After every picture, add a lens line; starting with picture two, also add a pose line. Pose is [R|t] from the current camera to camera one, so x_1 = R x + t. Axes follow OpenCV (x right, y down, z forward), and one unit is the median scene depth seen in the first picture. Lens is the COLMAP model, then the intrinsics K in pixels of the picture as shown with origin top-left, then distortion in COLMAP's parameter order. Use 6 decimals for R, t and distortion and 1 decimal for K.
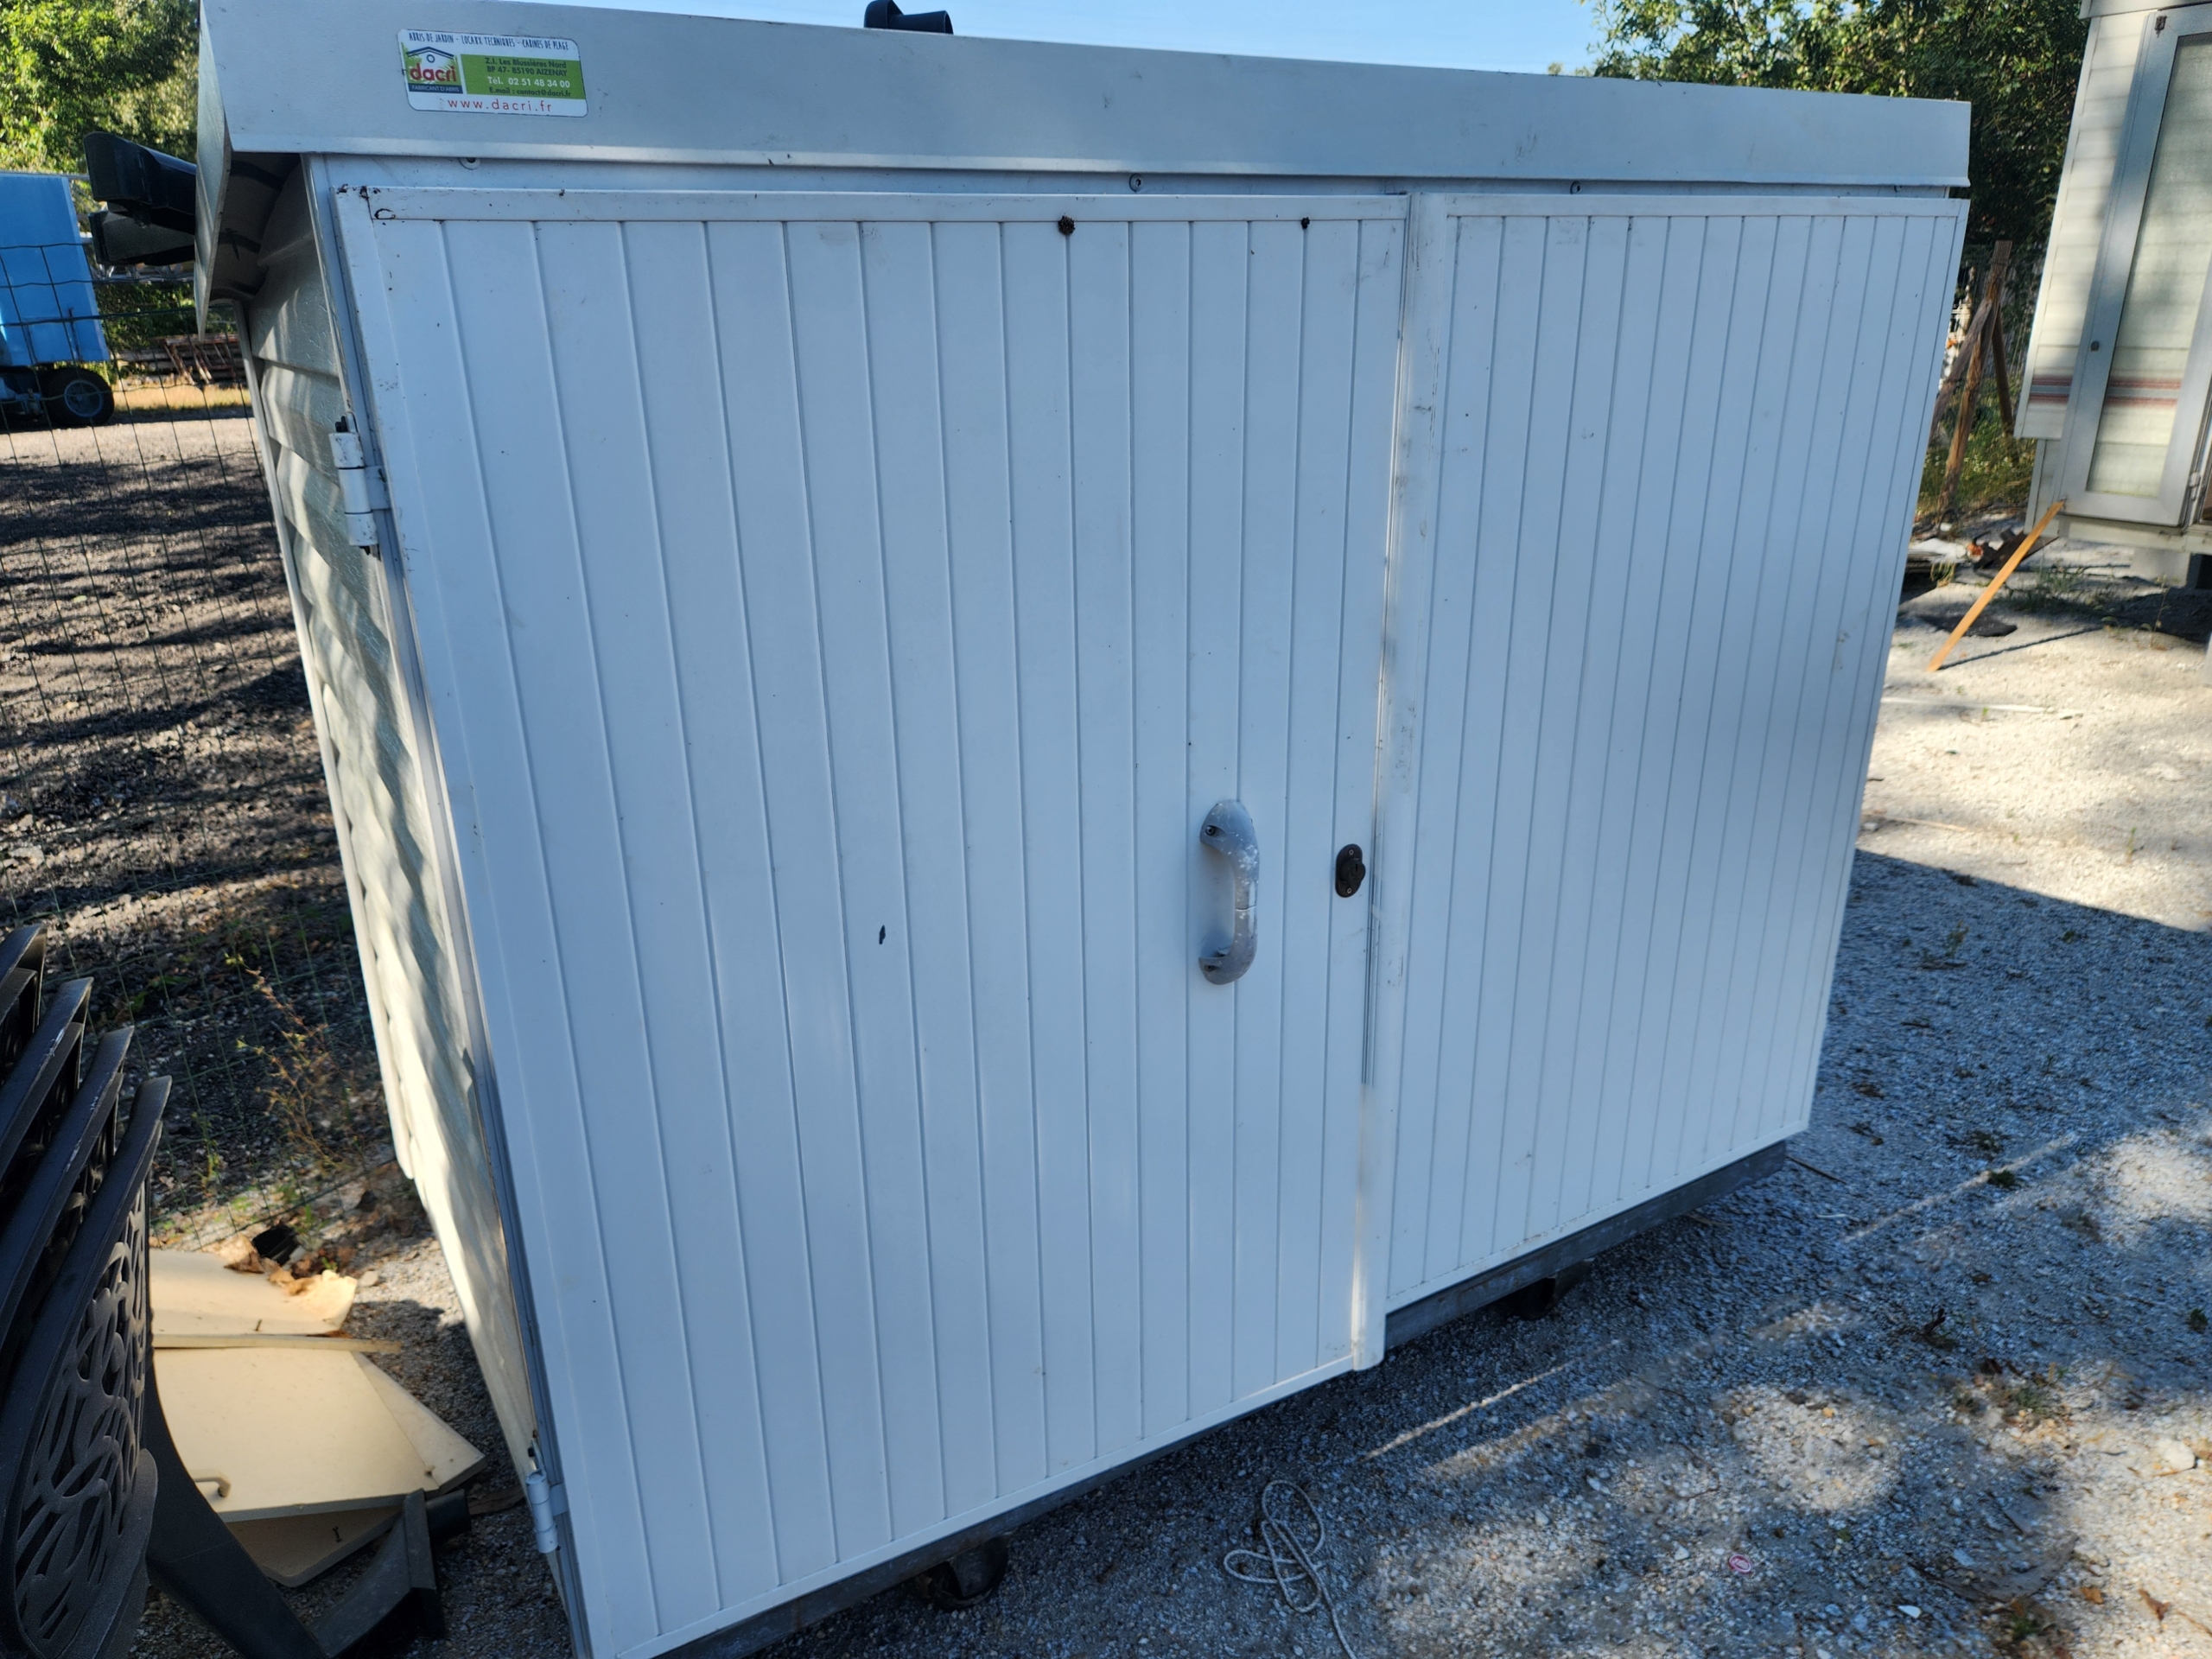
lens RADIAL K [[1489.0, 0, 1091.0], [0, 1489.0, 828.4], [0, 0, 1]] dist [0.053454, -0.048045]
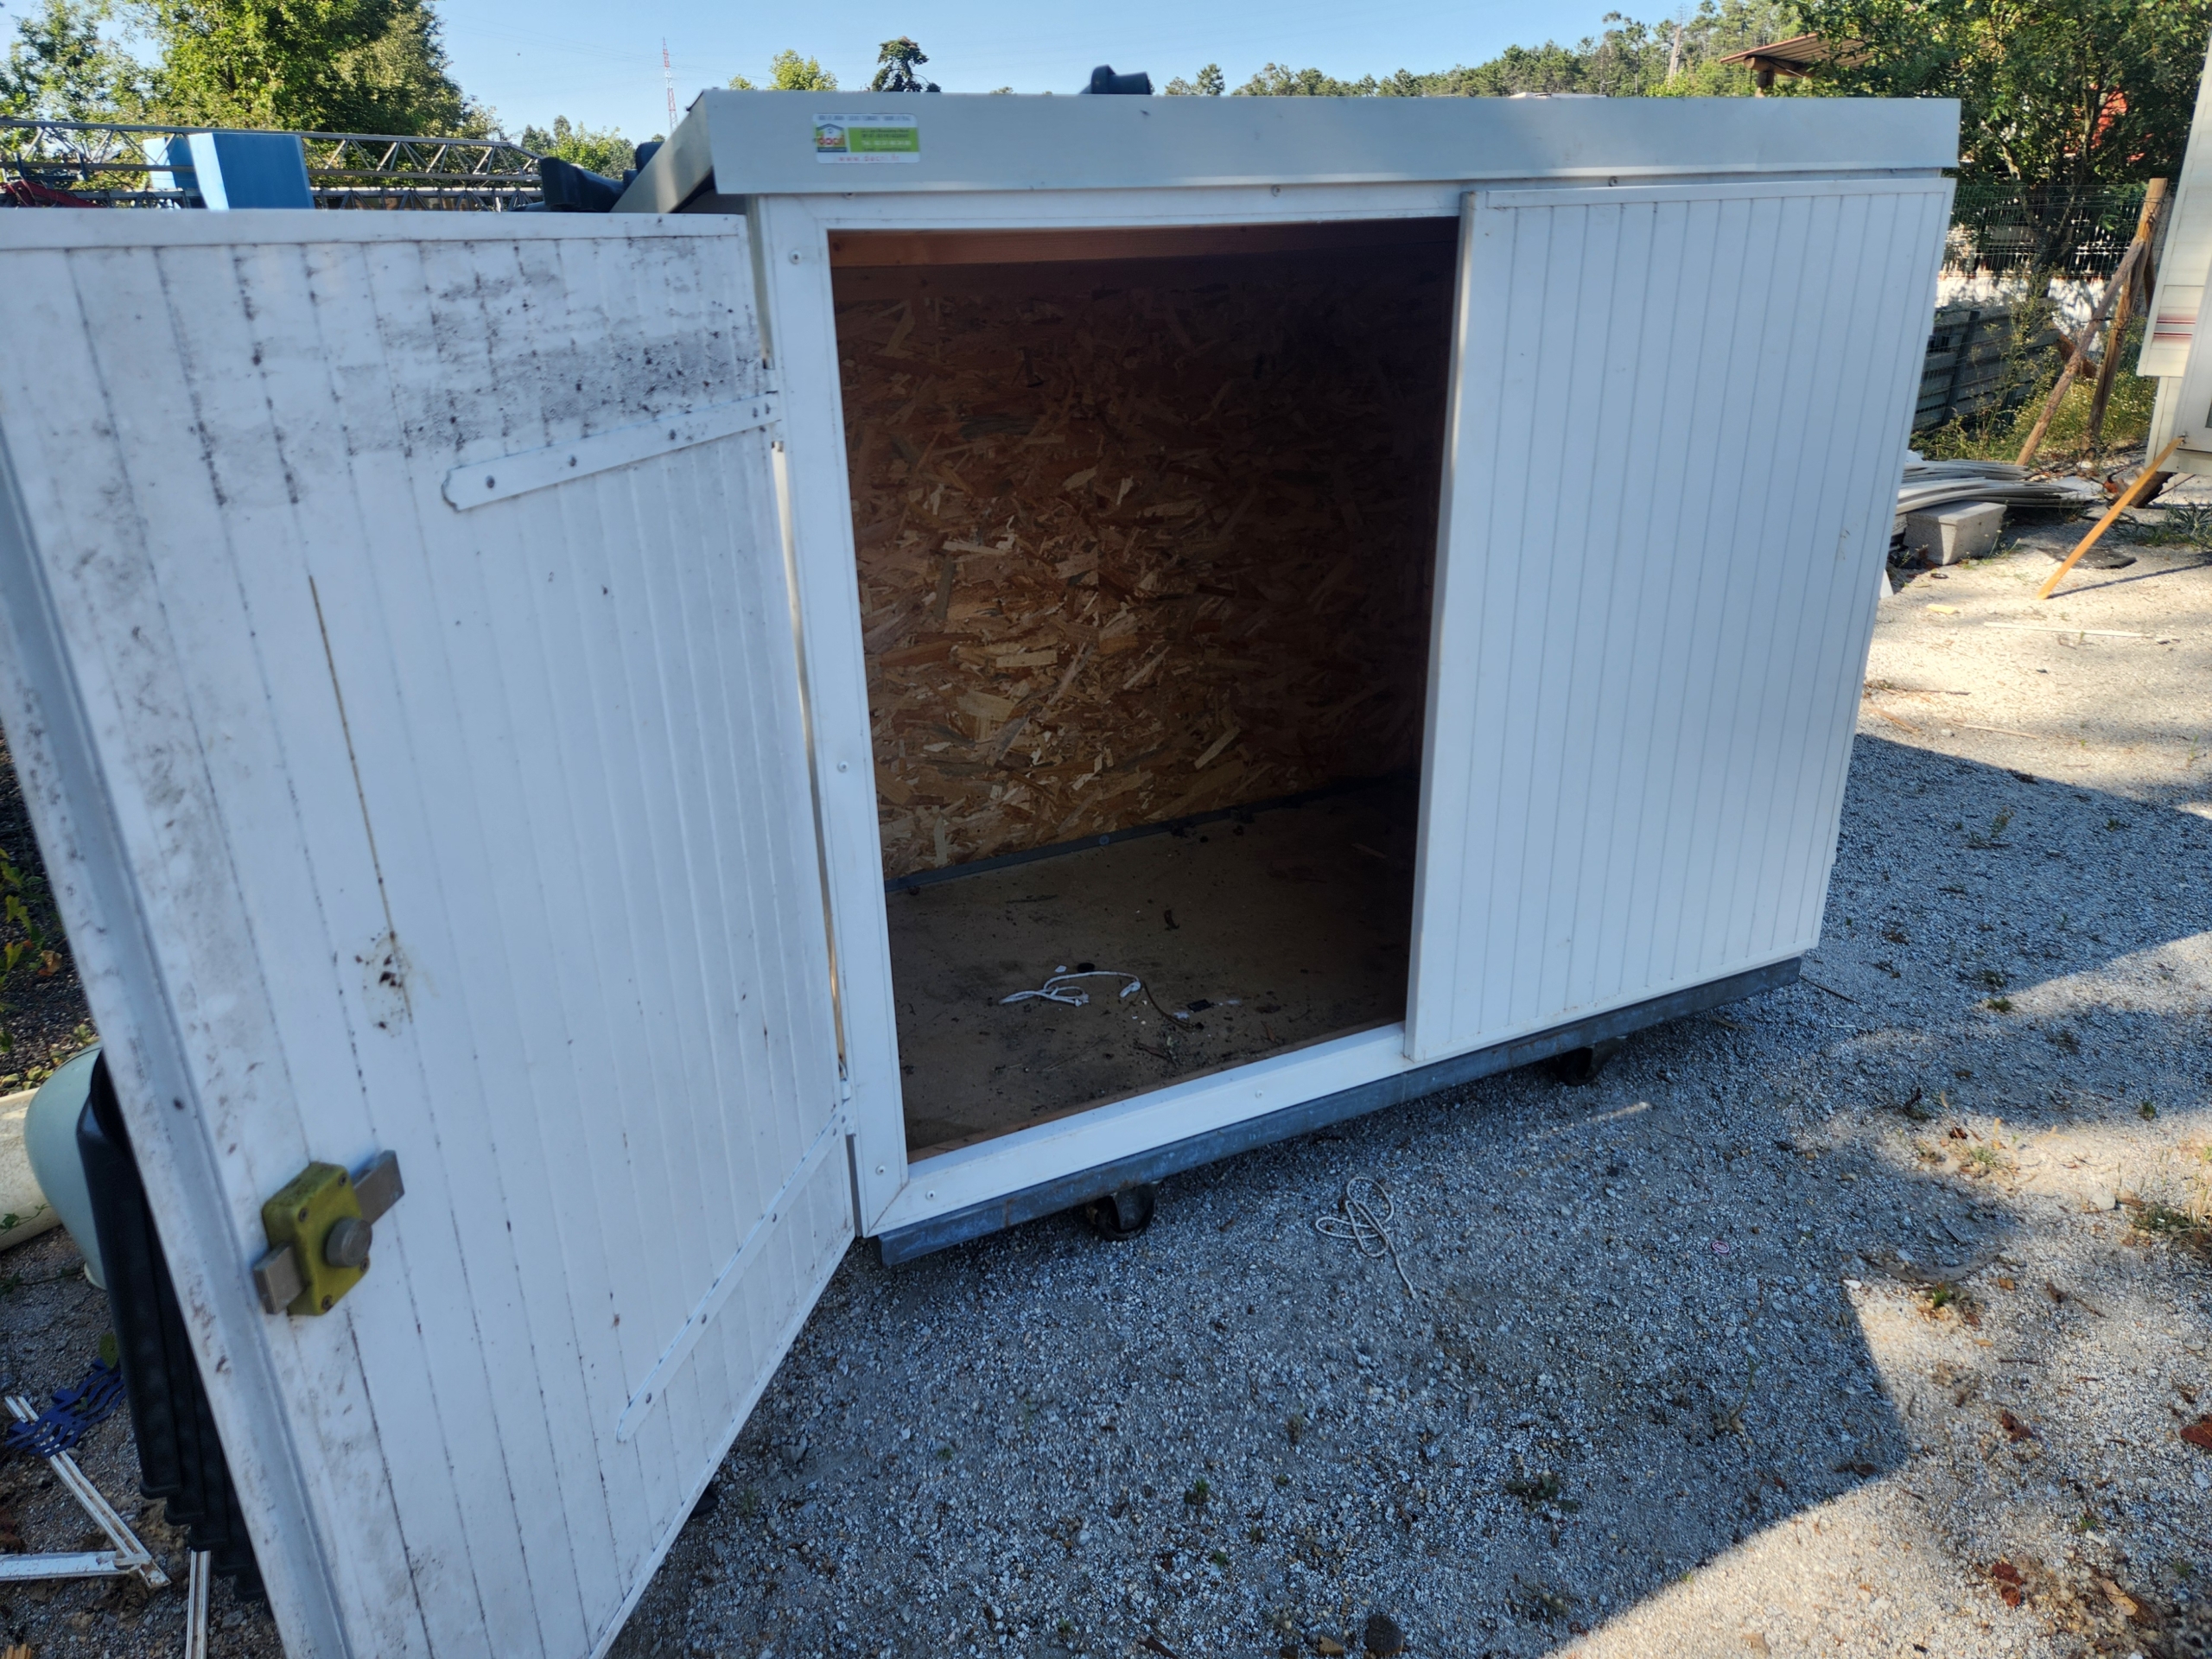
lens RADIAL K [[1489.0, 0, 1080.1], [0, 1489.0, 786.6], [0, 0, 1]] dist [0.053454, -0.048045]
pose [[0.995168, 0.026772, -0.094471, -0.003108], [-0.025616, 0.999582, 0.013427, 0.070391], [0.094791, -0.010943, 0.995437, -0.258096]]
